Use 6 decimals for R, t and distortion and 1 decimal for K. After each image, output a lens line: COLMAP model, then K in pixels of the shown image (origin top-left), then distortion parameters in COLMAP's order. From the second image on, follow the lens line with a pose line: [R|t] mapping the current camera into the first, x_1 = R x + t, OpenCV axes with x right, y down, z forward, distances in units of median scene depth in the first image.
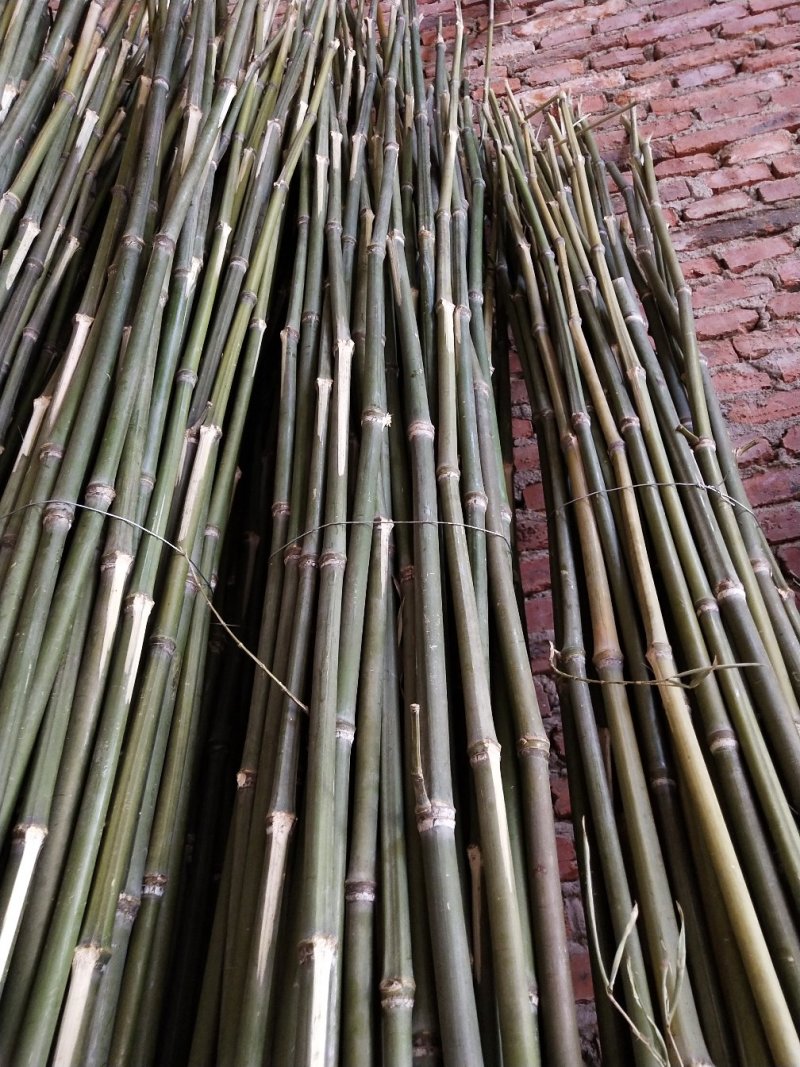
lens RADIAL K [[780.4, 0, 400.5], [0, 780.4, 533.2], [0, 0, 1]] dist [-0.002101, 0.001204]
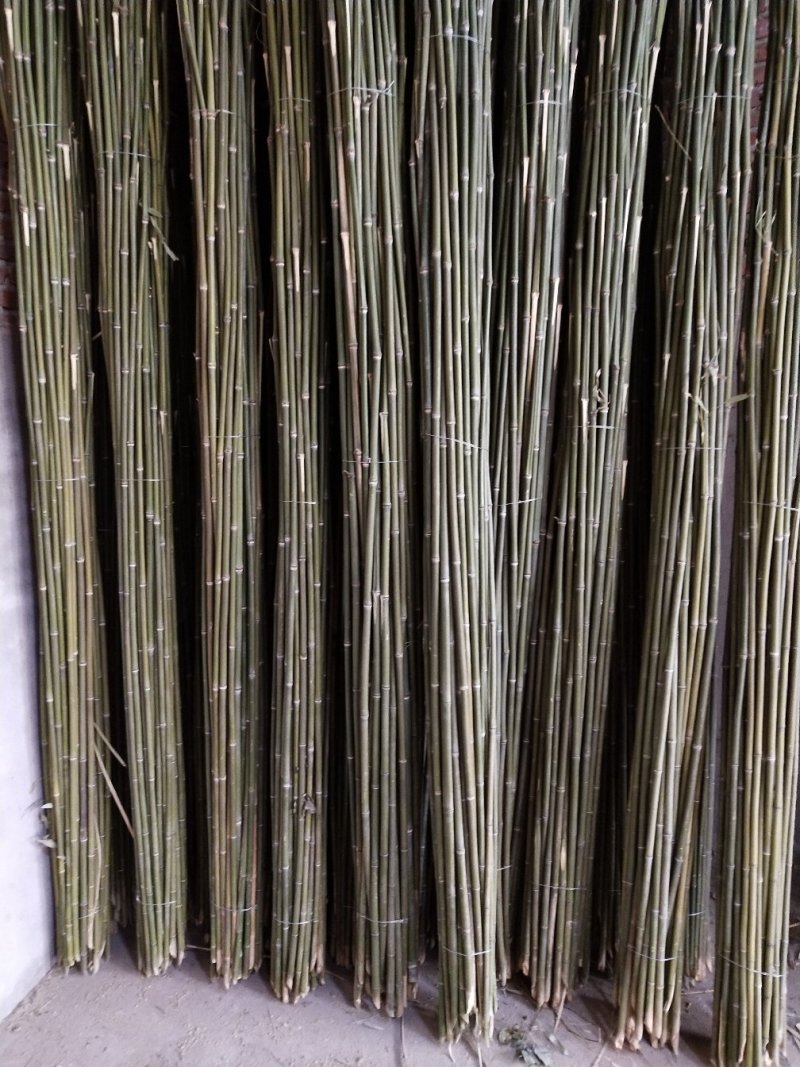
lens RADIAL K [[780.4, 0, 400.7], [0, 780.4, 533.3], [0, 0, 1]] dist [-0.002101, 0.001204]
pose [[0.998287, 0.052142, -0.026539, -1.163680], [-0.019435, 0.723374, 0.690183, -0.924402], [0.055185, -0.688485, 0.723148, -2.698477]]
